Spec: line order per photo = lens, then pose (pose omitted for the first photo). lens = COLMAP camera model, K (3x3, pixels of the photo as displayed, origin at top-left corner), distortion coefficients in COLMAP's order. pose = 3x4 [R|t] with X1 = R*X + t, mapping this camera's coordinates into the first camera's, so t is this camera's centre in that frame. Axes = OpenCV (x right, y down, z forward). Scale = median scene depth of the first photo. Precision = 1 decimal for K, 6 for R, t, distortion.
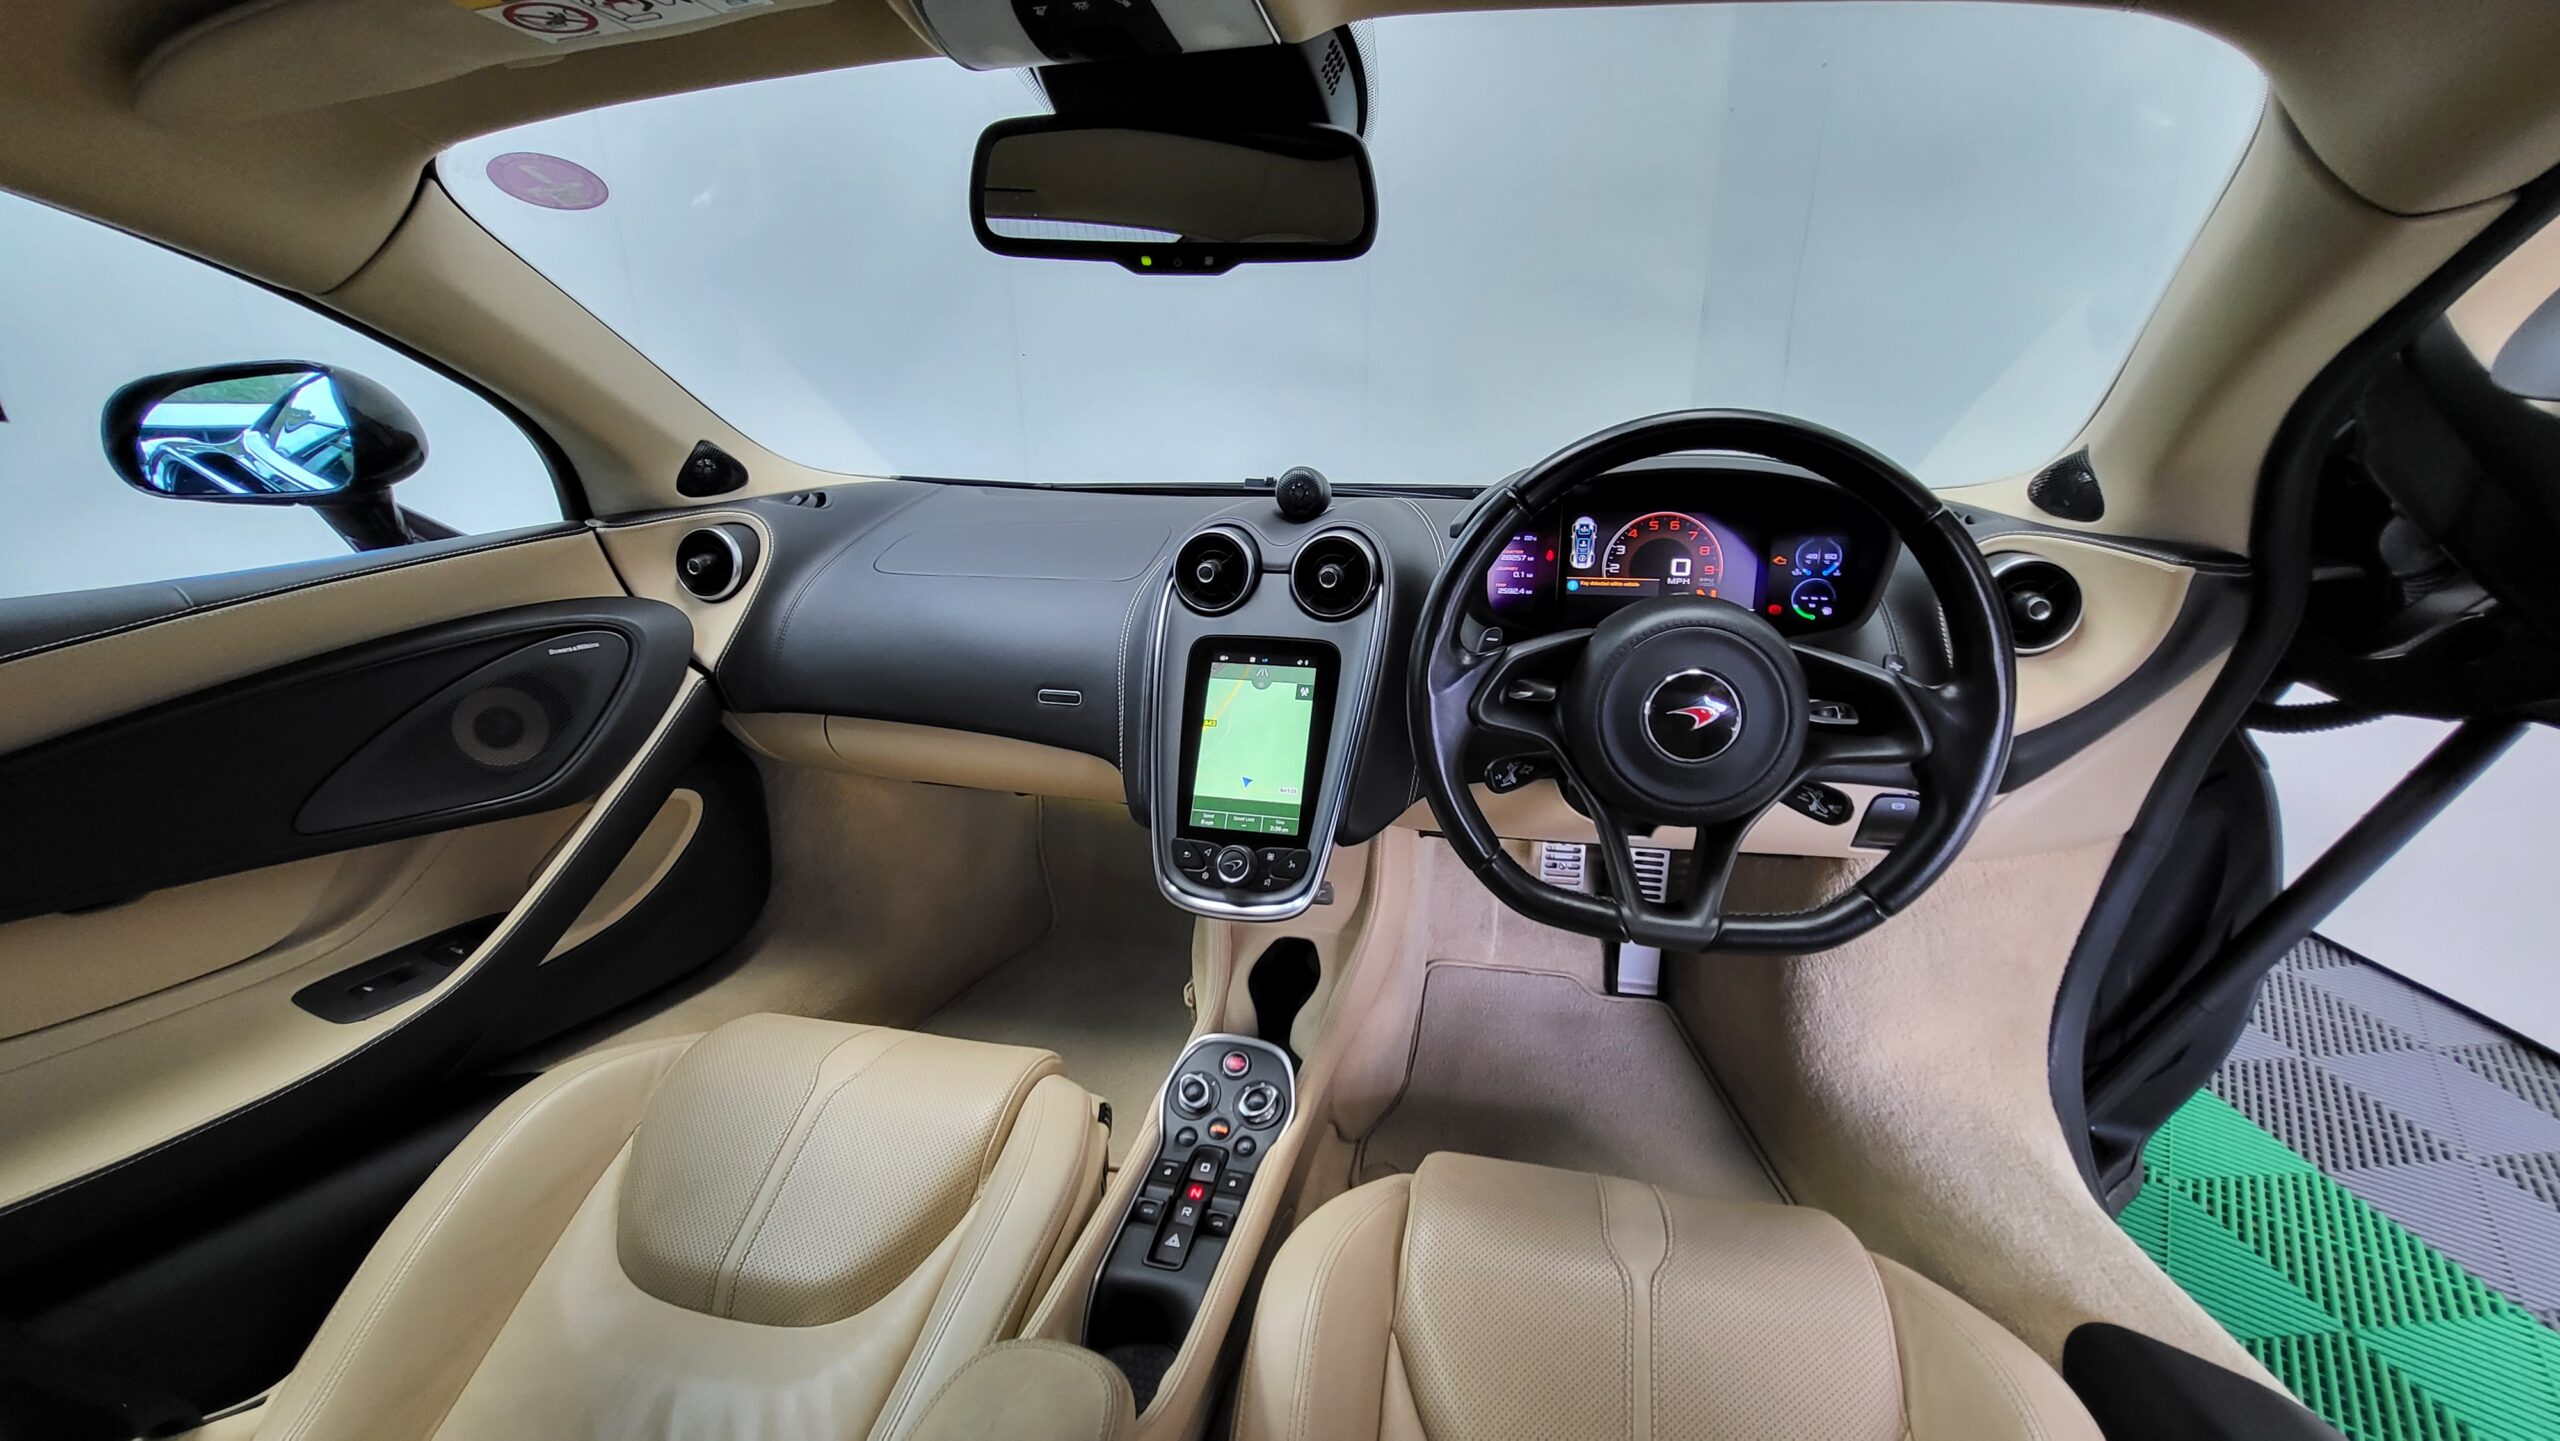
lens RADIAL K [[1003.8, 0, 1276.9], [0, 1003.8, 736.0], [0, 0, 1]] dist [-0.005708, -0.000237]
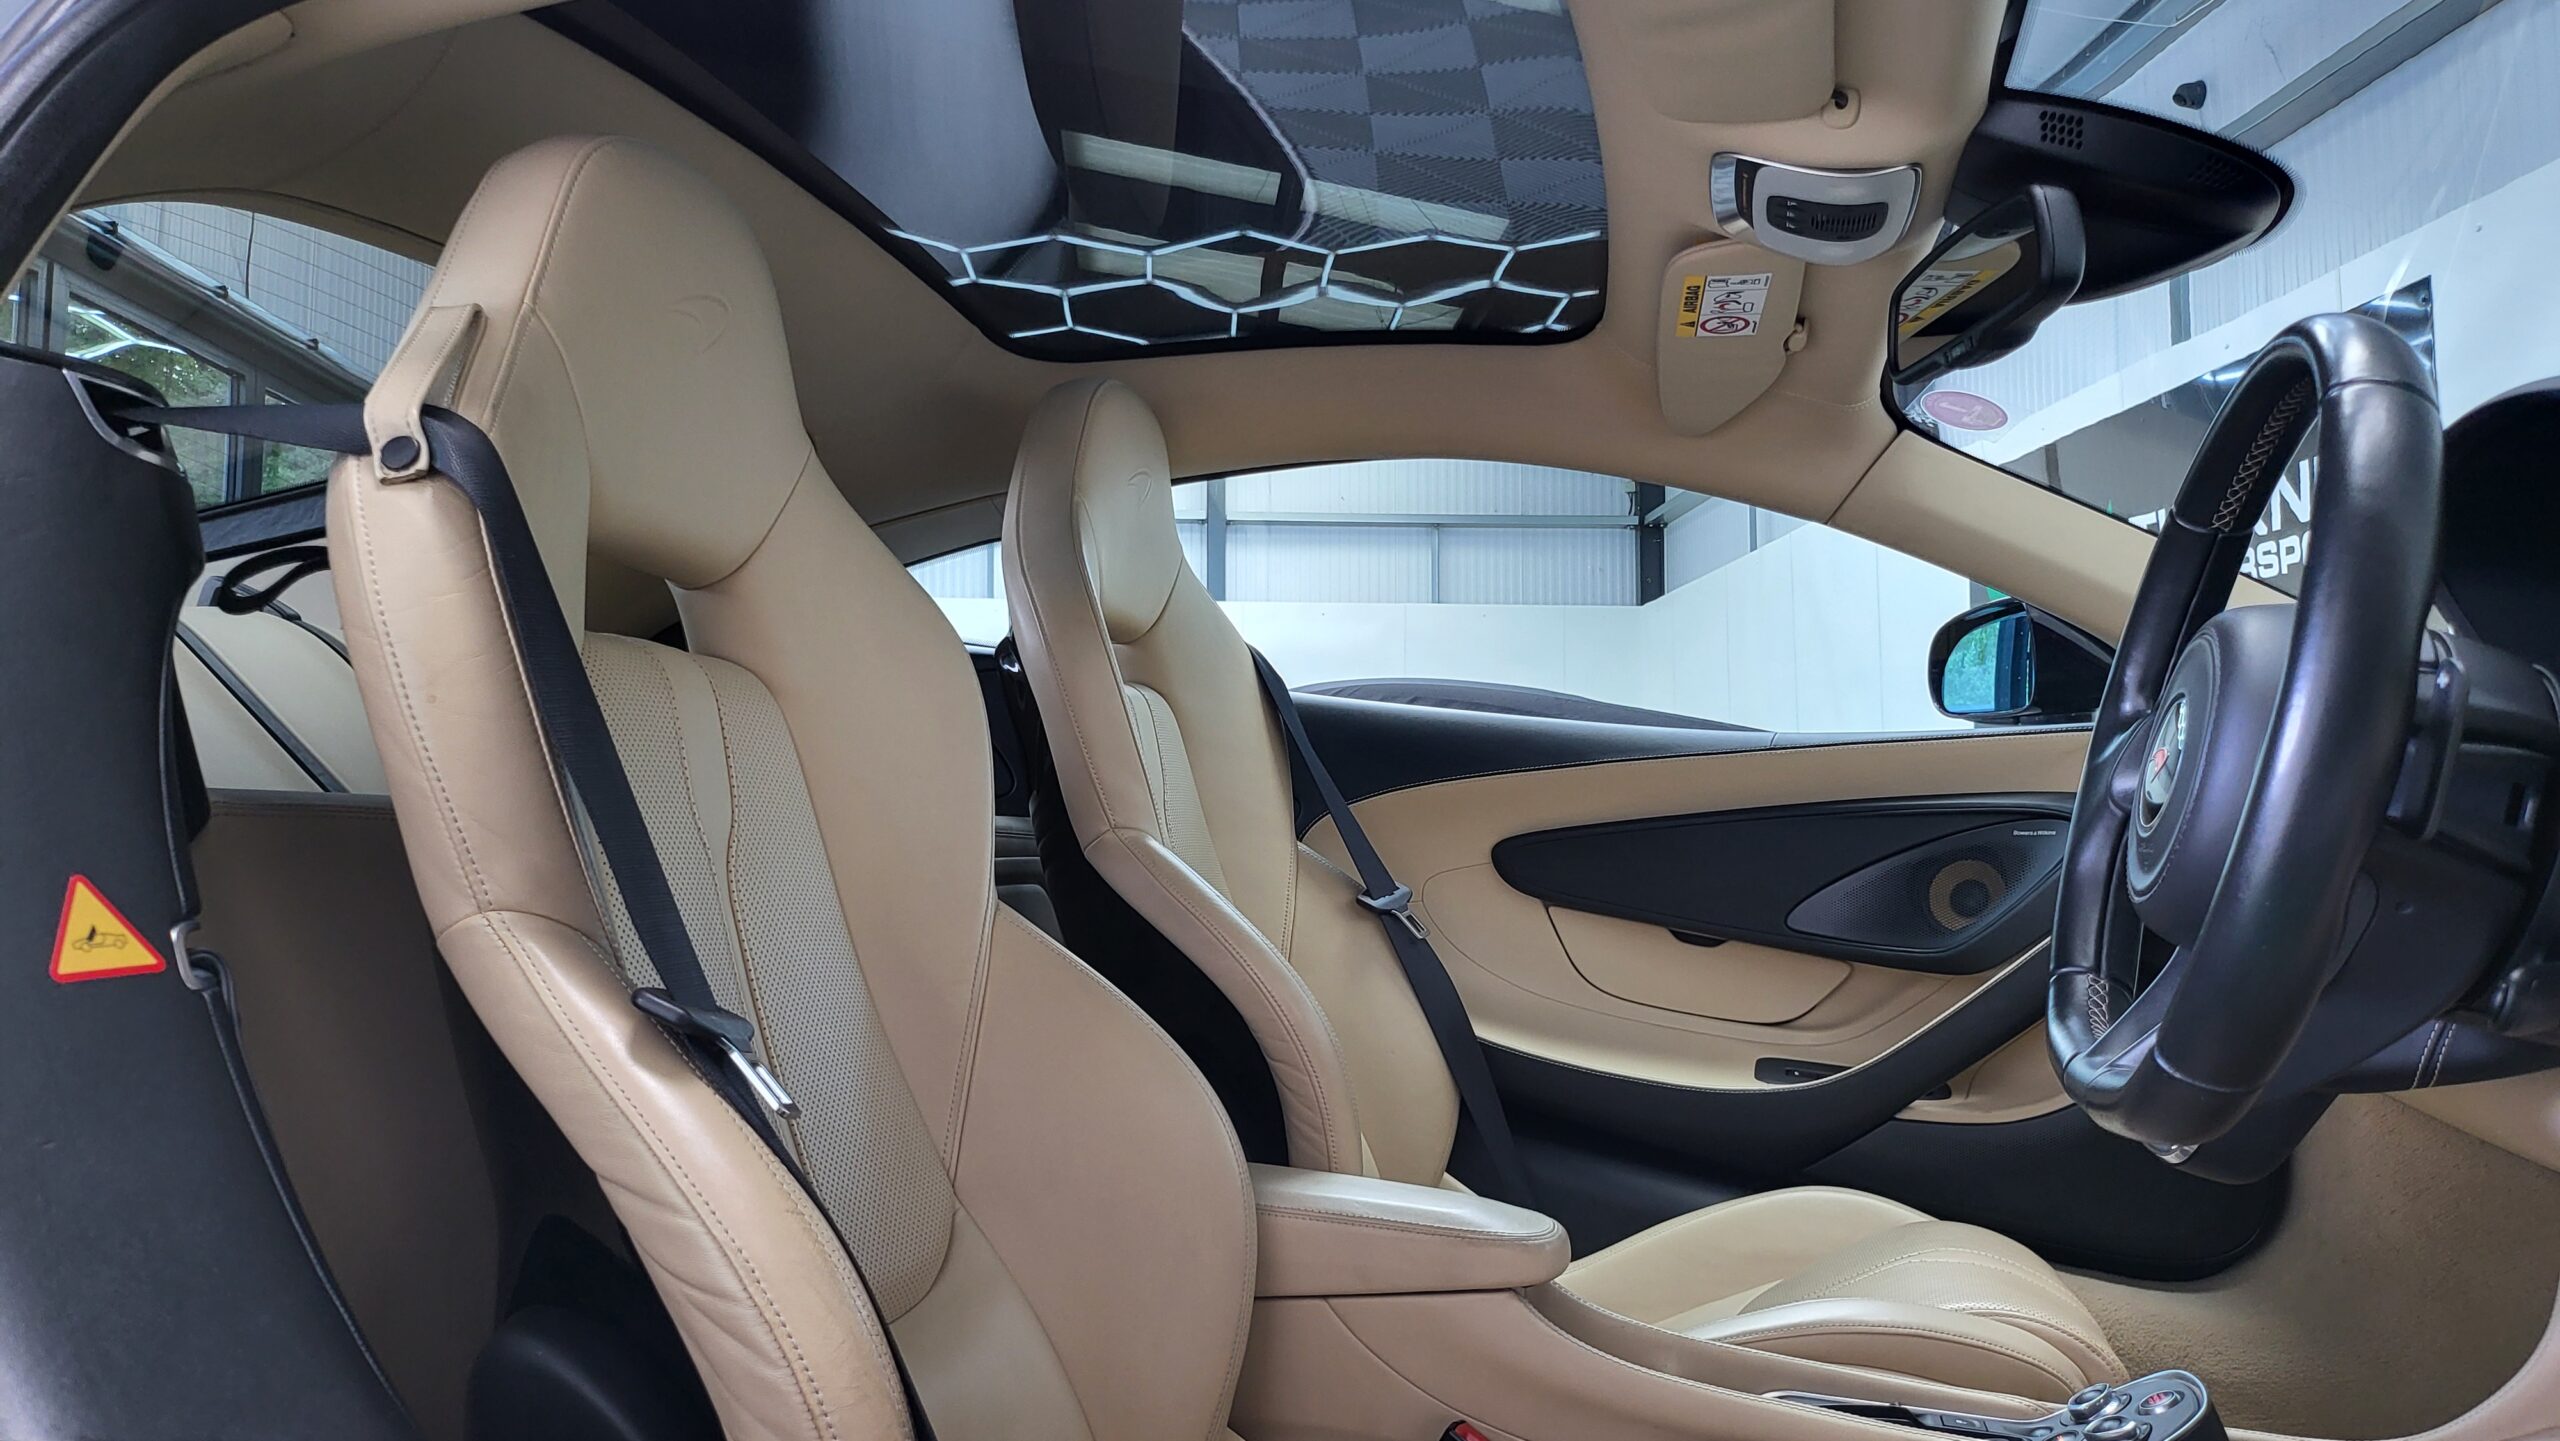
lens RADIAL K [[1780.4, 0, 1267.3], [0, 1780.4, 713.5], [0, 0, 1]] dist [0.008394, -0.020905]
pose [[-0.037964, -0.067024, -0.997029, 1.222519], [-0.331632, 0.942045, -0.050700, 0.155702], [0.942645, 0.328722, -0.057991, 0.363443]]
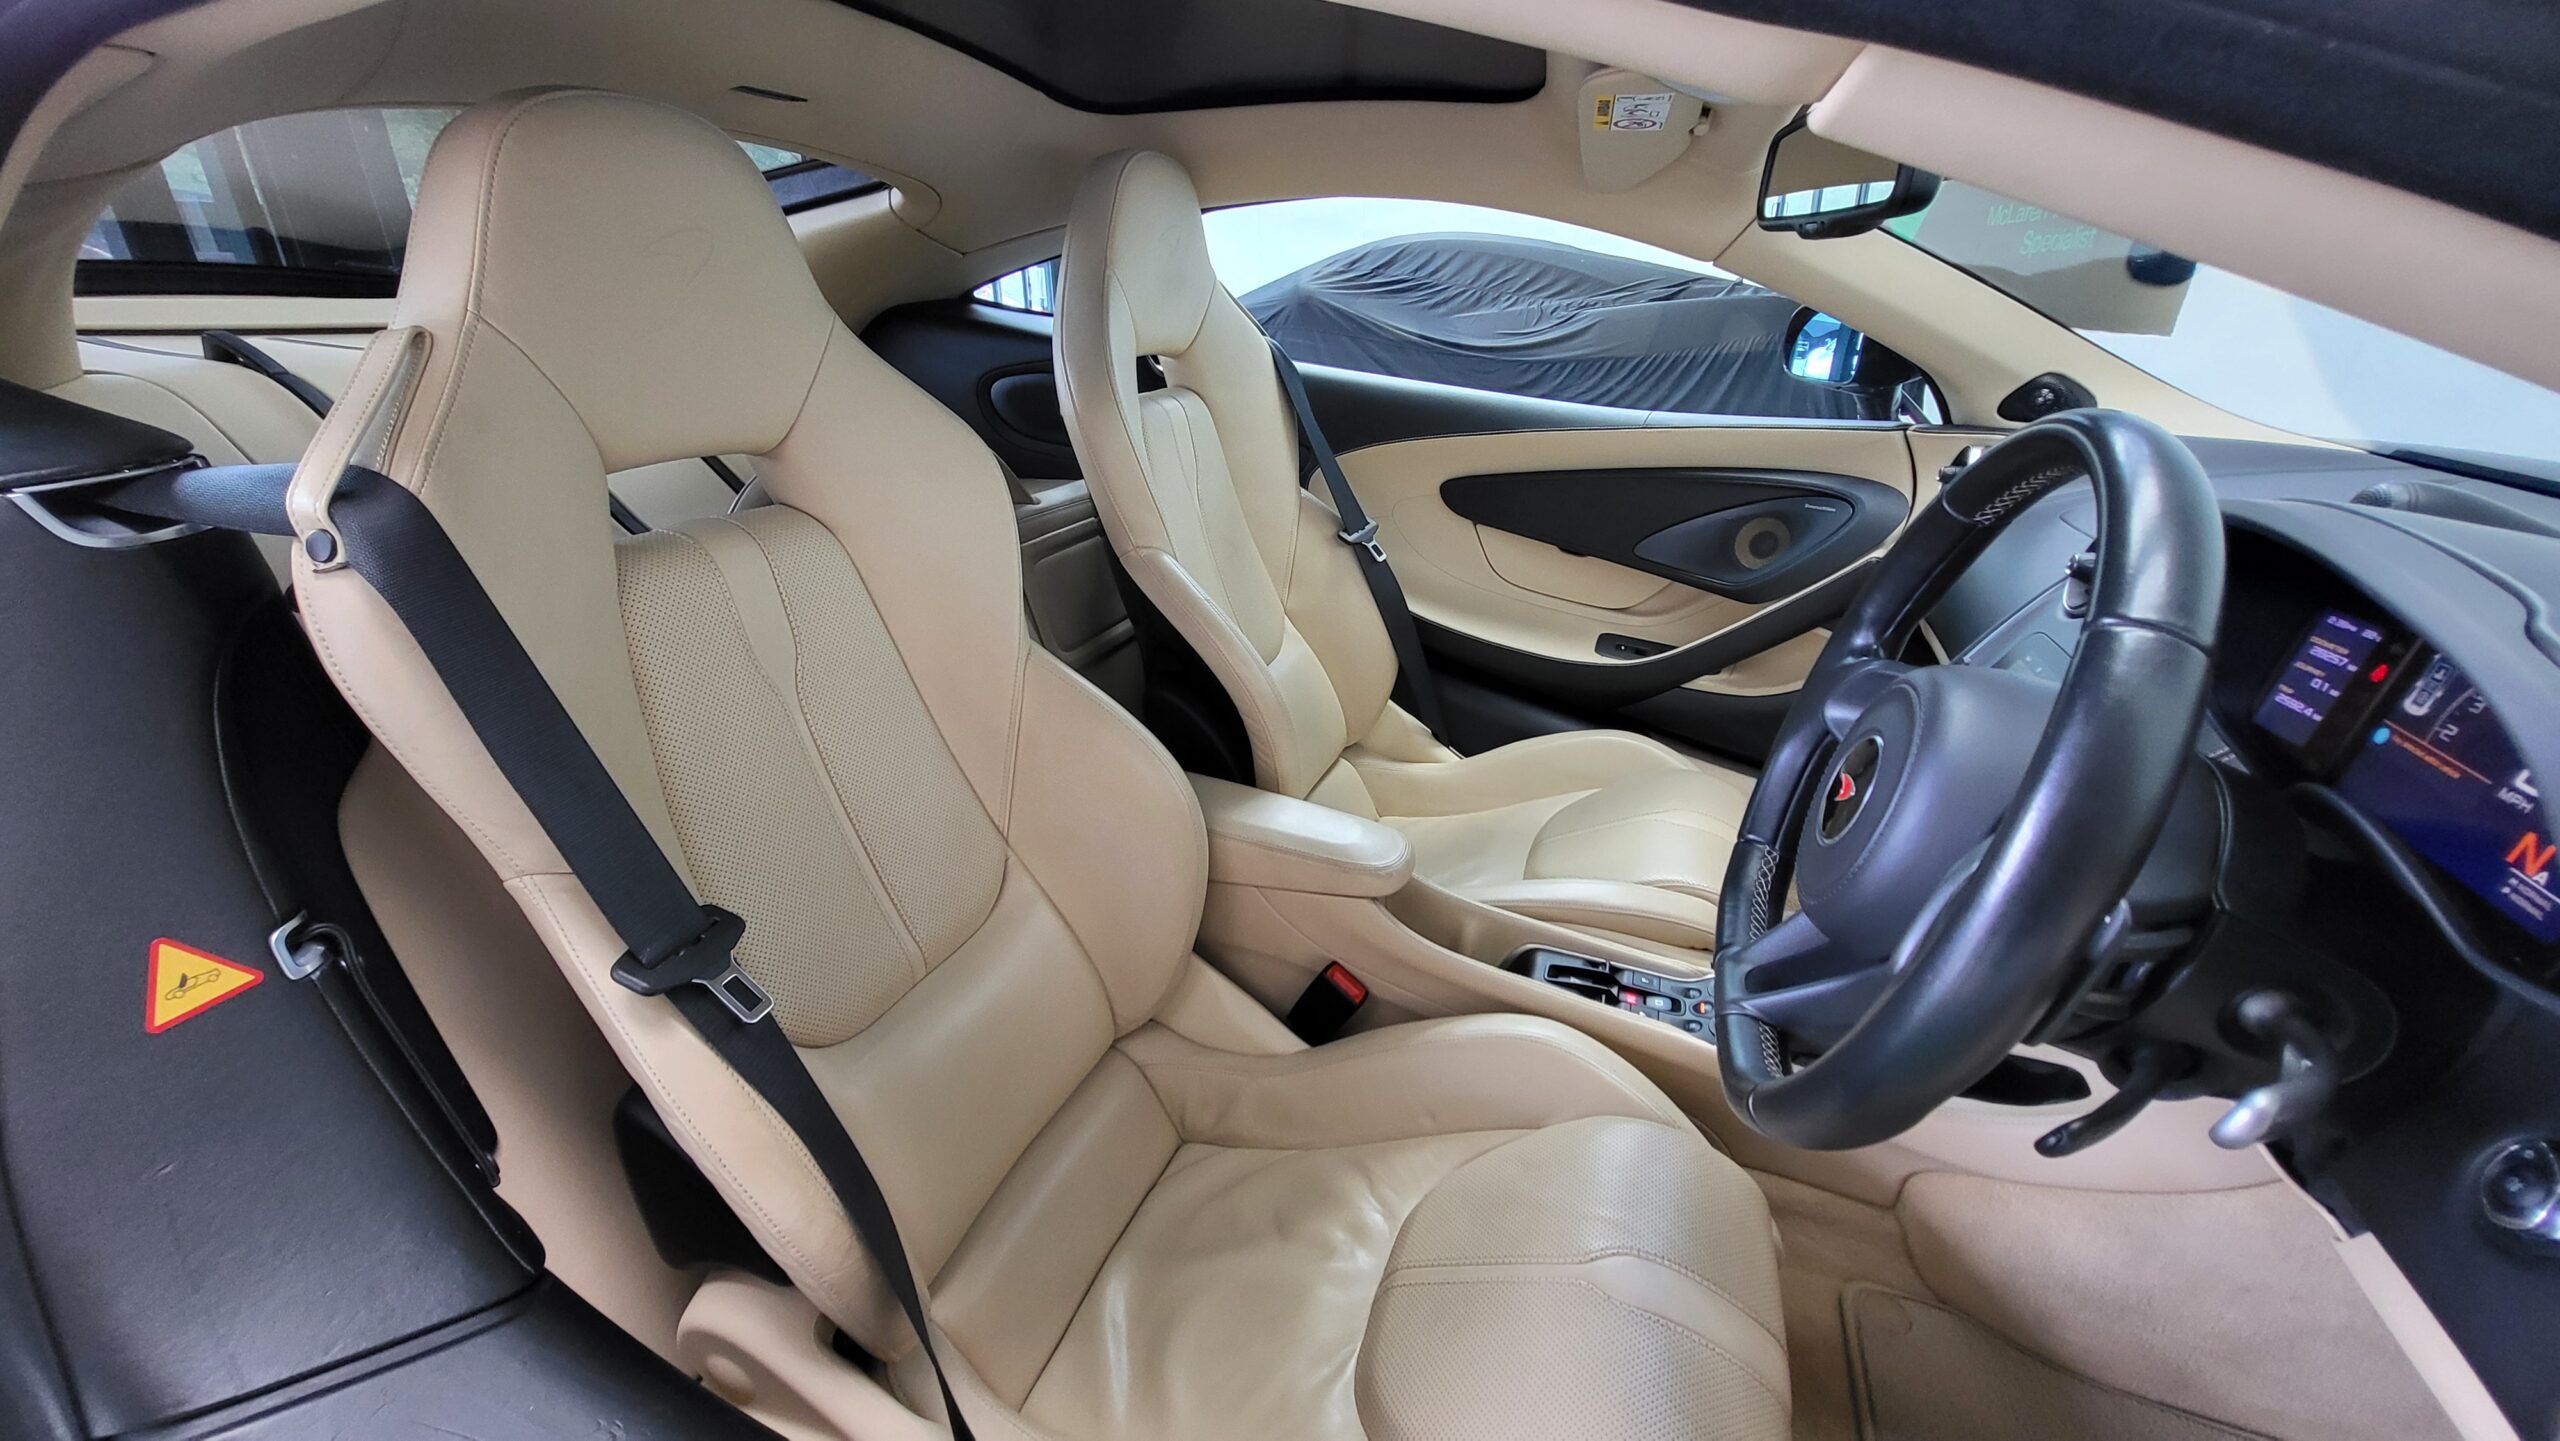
lens RADIAL K [[1003.8, 0, 1276.9], [0, 1003.8, 736.0], [0, 0, 1]] dist [-0.005708, -0.000237]
pose [[-0.140559, 0.405448, -0.903247, 0.883453], [-0.332314, 0.840060, 0.428797, -0.182774], [0.932636, 0.360433, 0.016658, 0.408645]]
